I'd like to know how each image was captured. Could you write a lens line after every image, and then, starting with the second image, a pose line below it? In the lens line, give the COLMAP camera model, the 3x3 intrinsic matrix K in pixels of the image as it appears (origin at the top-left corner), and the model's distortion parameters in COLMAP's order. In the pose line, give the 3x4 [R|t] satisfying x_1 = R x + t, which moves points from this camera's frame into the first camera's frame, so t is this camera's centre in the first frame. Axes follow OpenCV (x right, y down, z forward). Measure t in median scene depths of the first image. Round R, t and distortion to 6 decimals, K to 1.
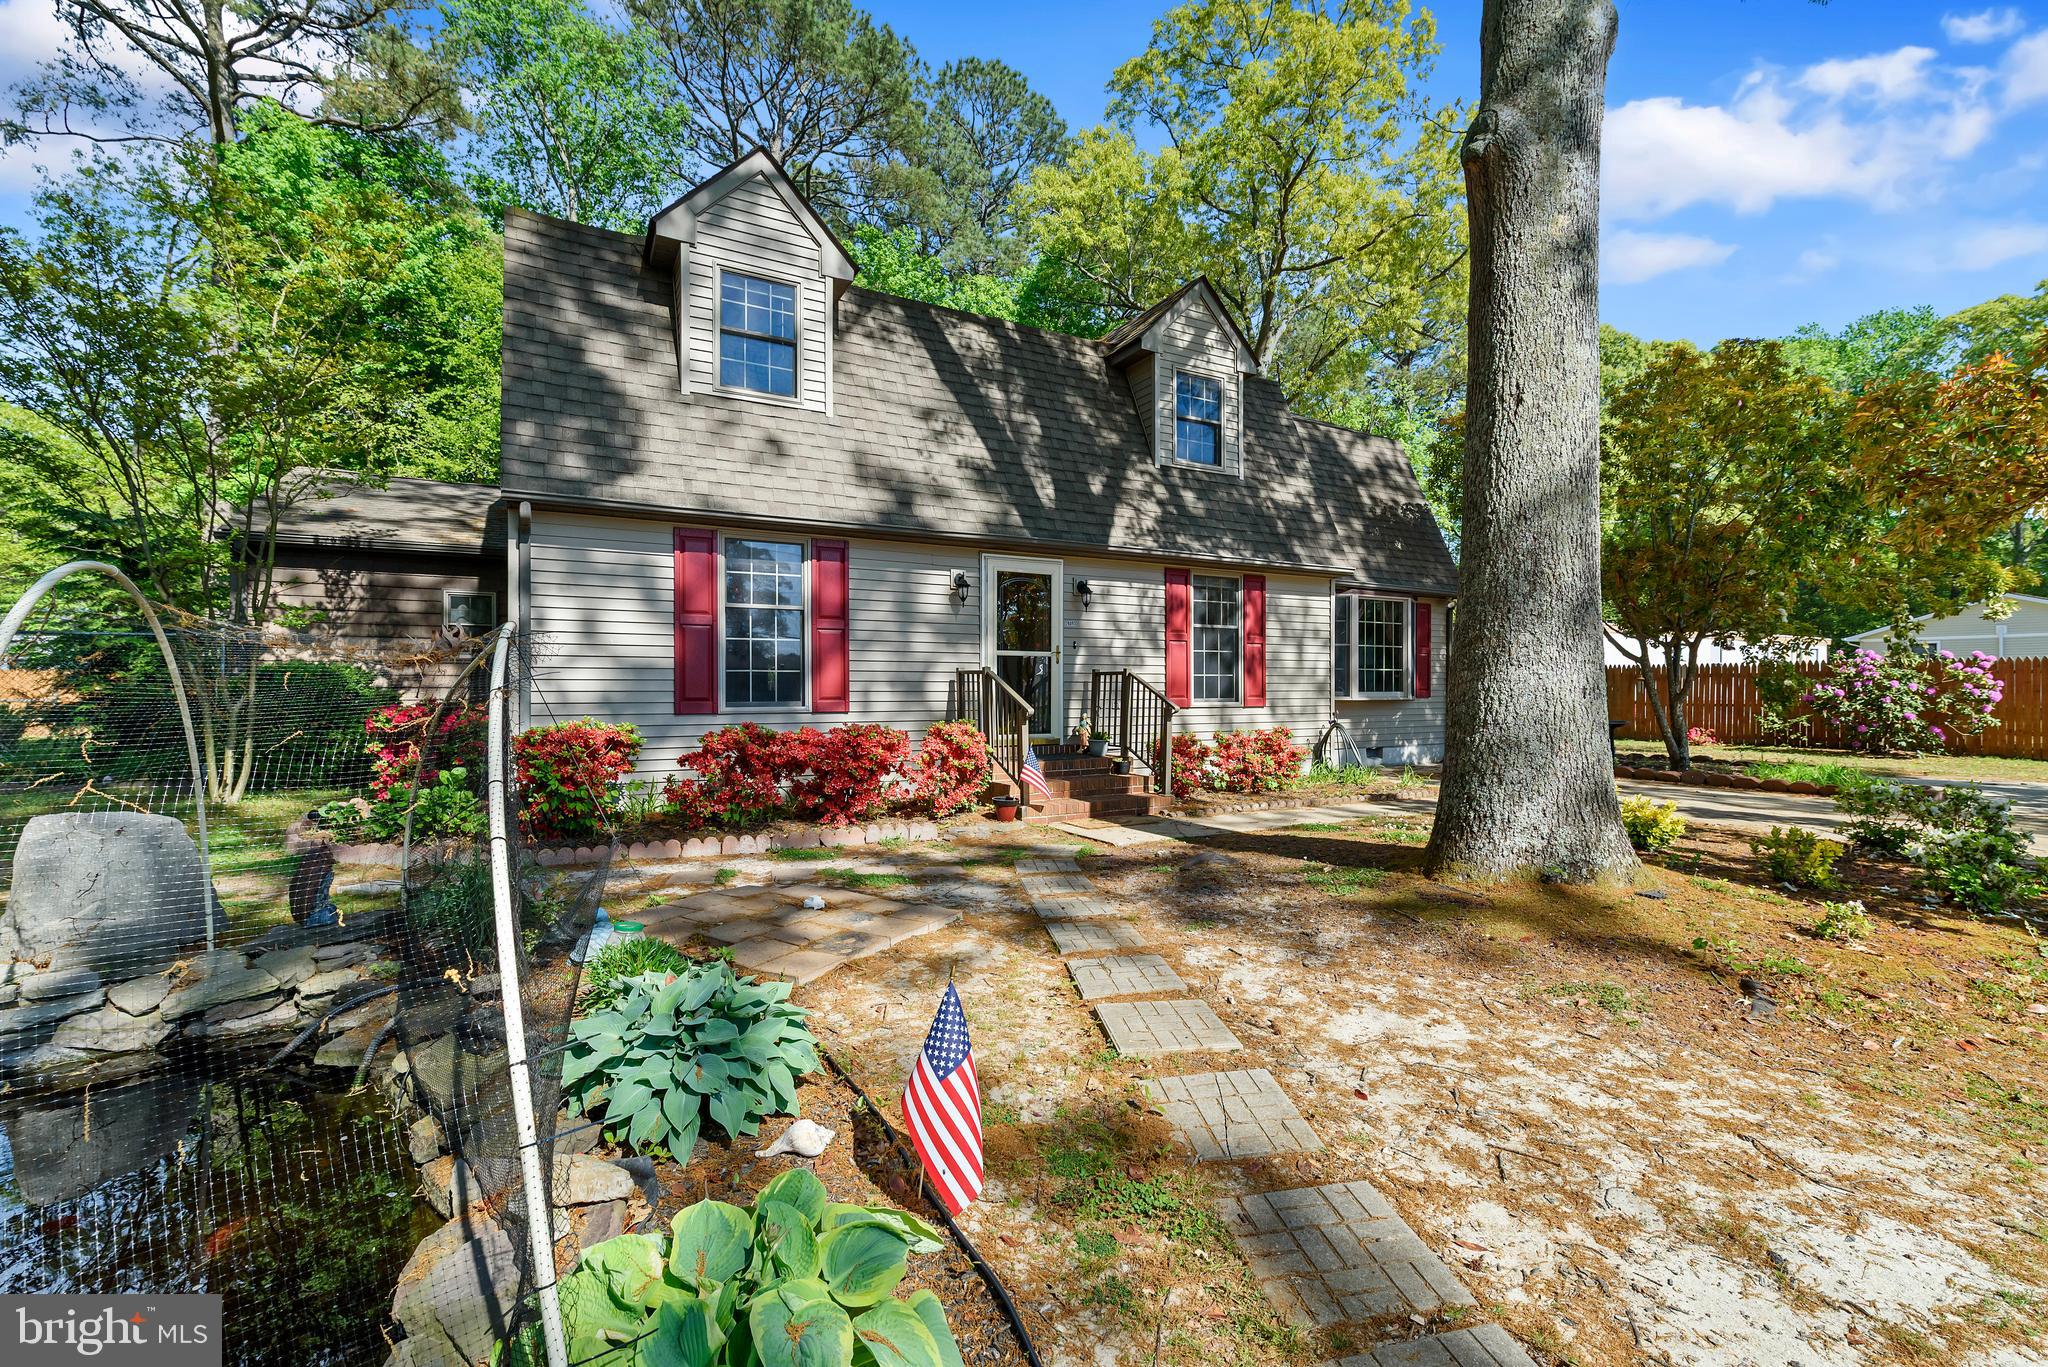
lens RADIAL K [[860.9, 0, 1024.0], [0, 860.9, 683.5], [0, 0, 1]] dist [-0.000003, 0.000011]
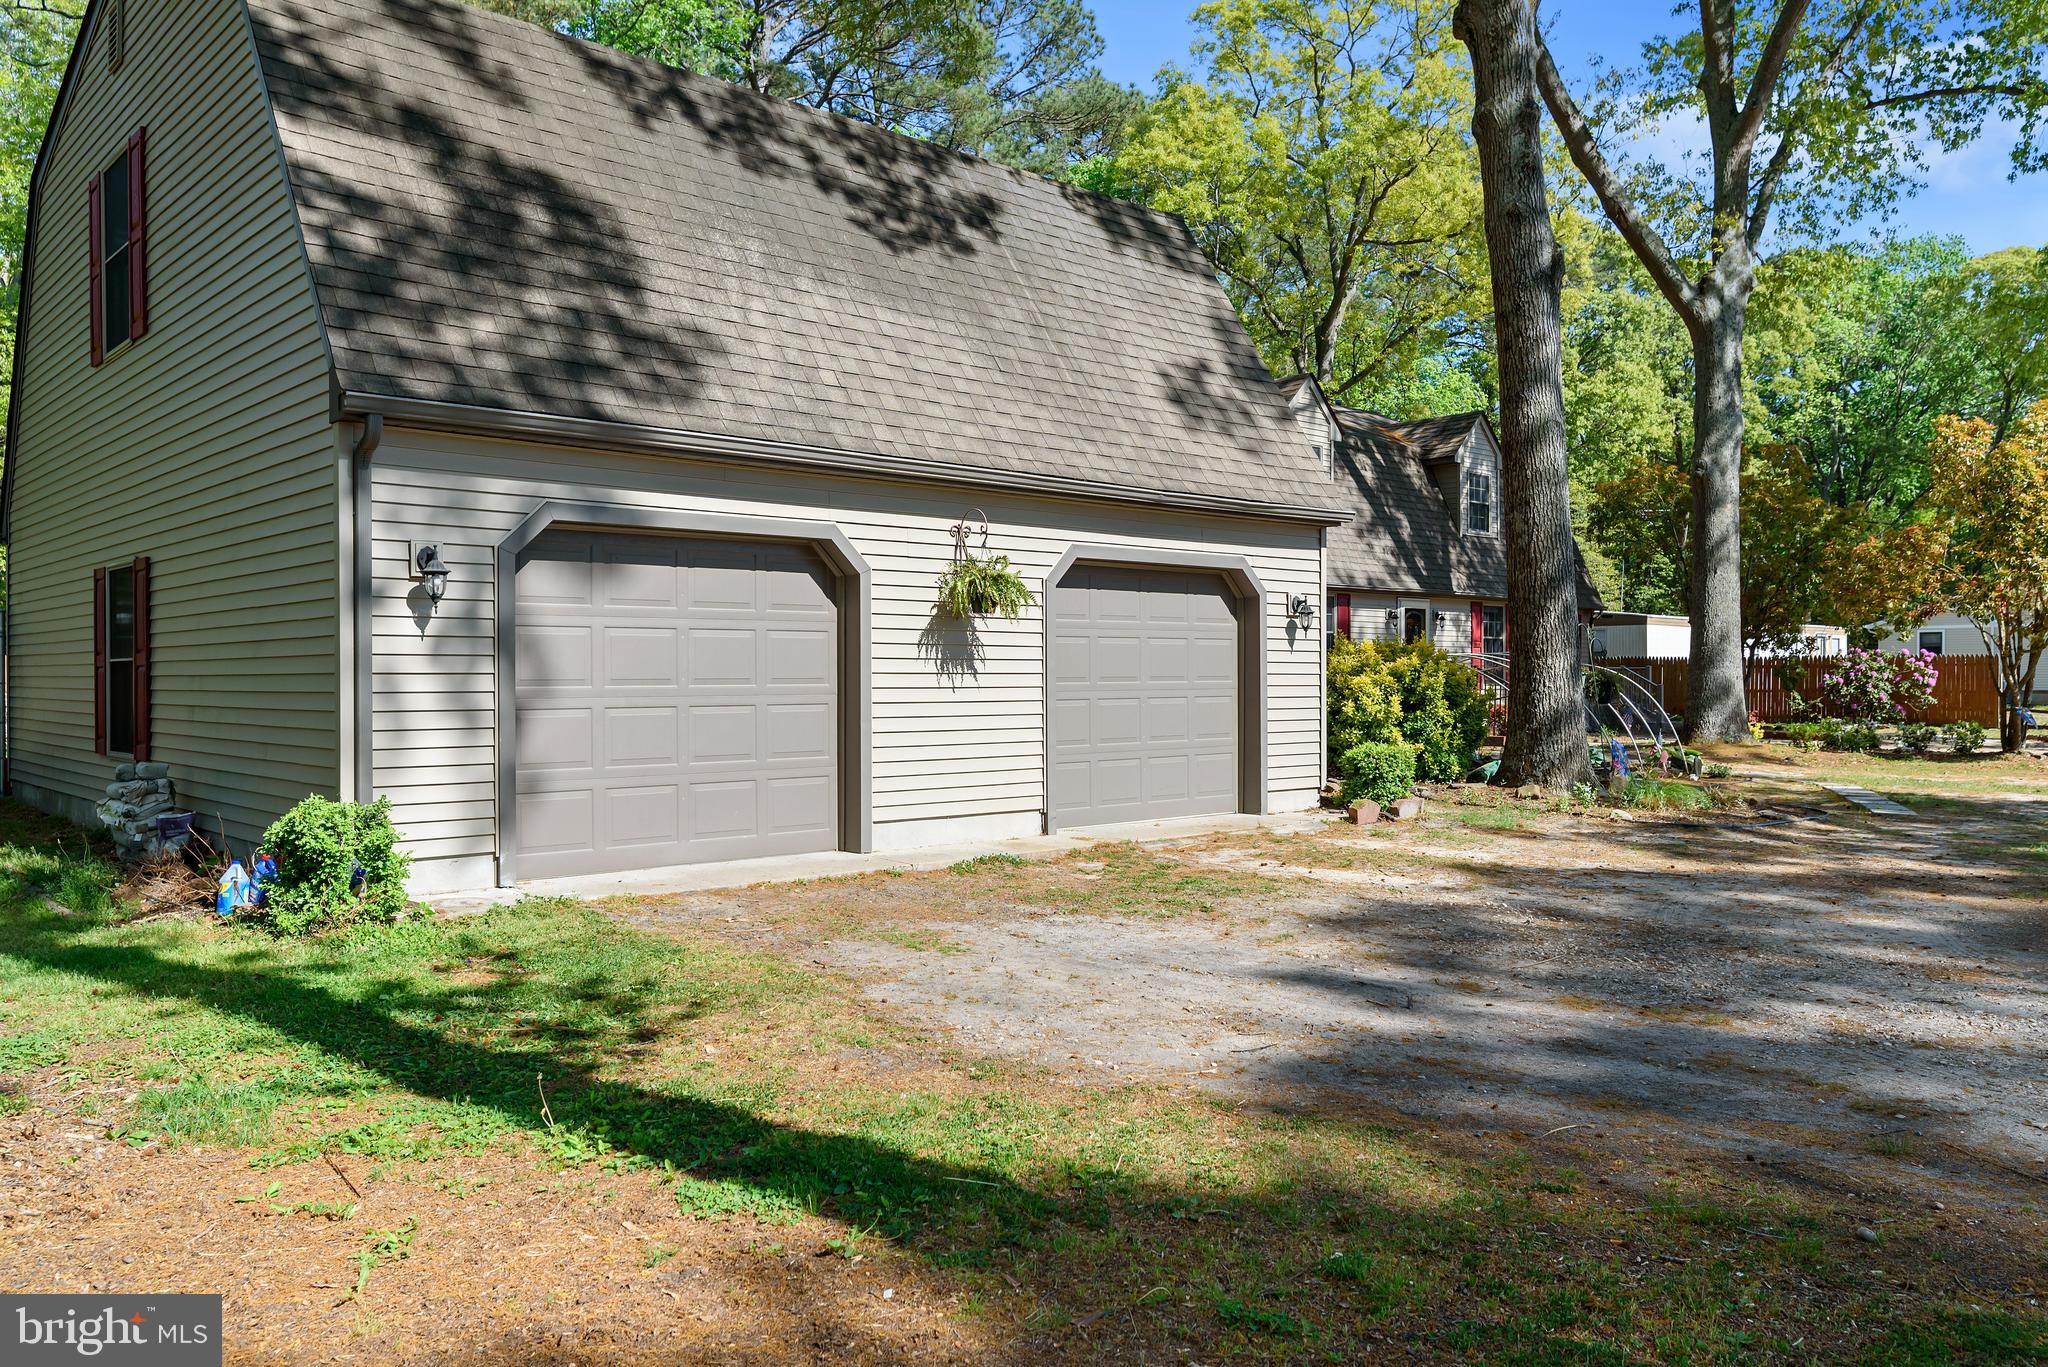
lens RADIAL K [[1519.7, 0, 1024.0], [0, 1519.7, 683.5], [0, 0, 1]] dist [-0.002145, 0.002207]
pose [[0.971481, -0.004357, 0.237078, -0.880566], [0.003595, 0.999987, 0.003646, 0.002389], [-0.237091, -0.002690, 0.971484, -1.032720]]
